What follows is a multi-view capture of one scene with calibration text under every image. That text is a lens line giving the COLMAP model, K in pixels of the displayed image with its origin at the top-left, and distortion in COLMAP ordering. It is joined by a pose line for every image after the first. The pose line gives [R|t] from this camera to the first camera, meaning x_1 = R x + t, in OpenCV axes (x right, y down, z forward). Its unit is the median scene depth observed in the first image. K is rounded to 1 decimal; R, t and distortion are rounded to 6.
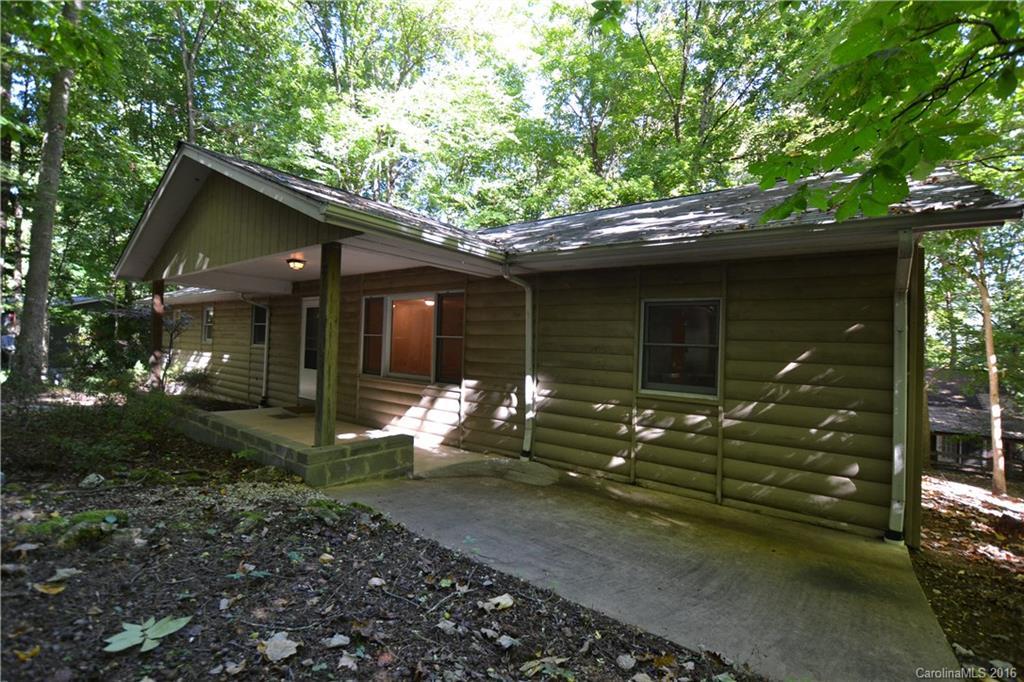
lens RADIAL K [[441.7, 0, 533.3], [0, 441.7, 333.5], [0, 0, 1]] dist [-0.003068, -0.000253]
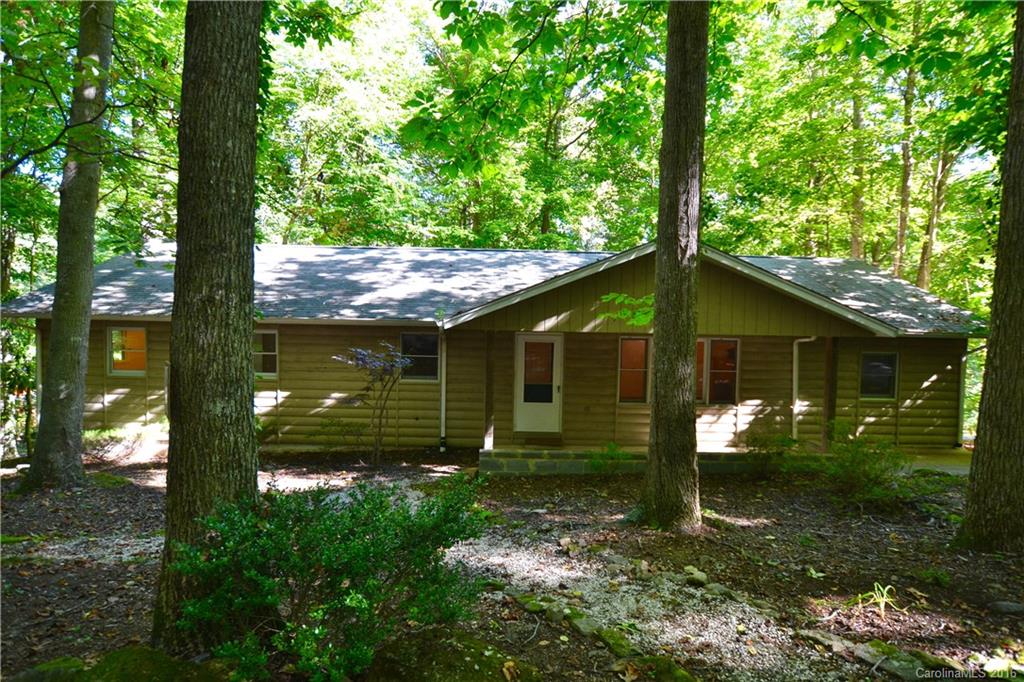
lens RADIAL K [[539.2, 0, 512.0], [0, 539.2, 341.0], [0, 0, 1]] dist [-0.012363, 0.000782]
pose [[0.792726, -0.024761, 0.609075, -2.072773], [-0.008842, 0.998602, 0.052105, -0.201729], [-0.609514, -0.046690, 0.791399, 0.067147]]
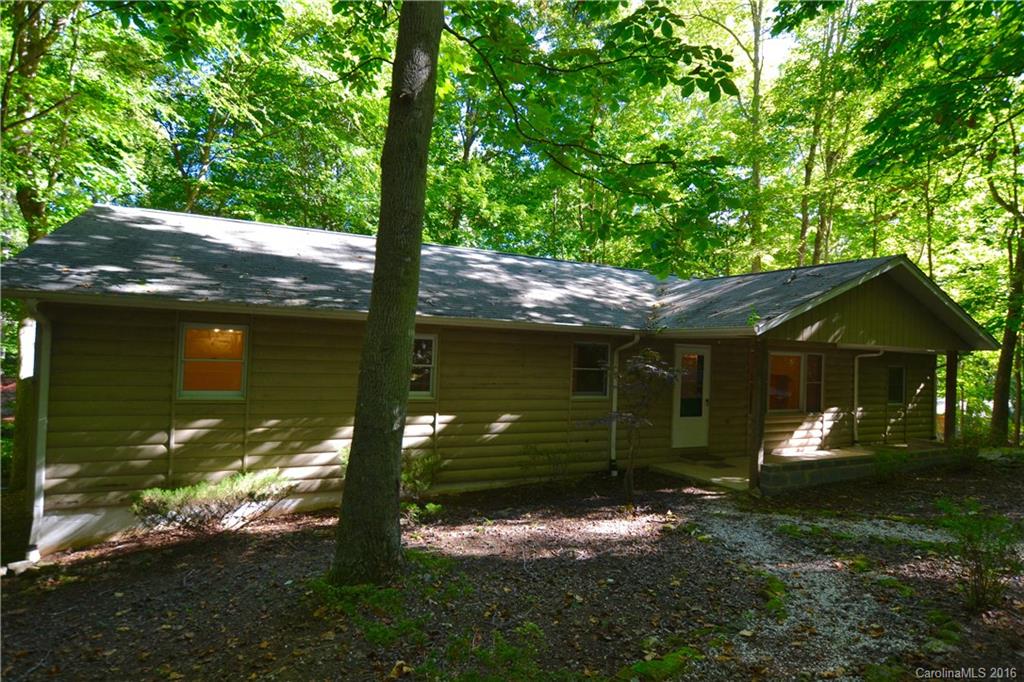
lens RADIAL K [[539.2, 0, 512.0], [0, 539.2, 341.0], [0, 0, 1]] dist [-0.012363, 0.000782]
pose [[0.465103, 0.015714, 0.885117, -2.800855], [-0.032121, 0.999484, -0.000866, -0.121892], [-0.884674, -0.028028, 0.465368, 1.249547]]
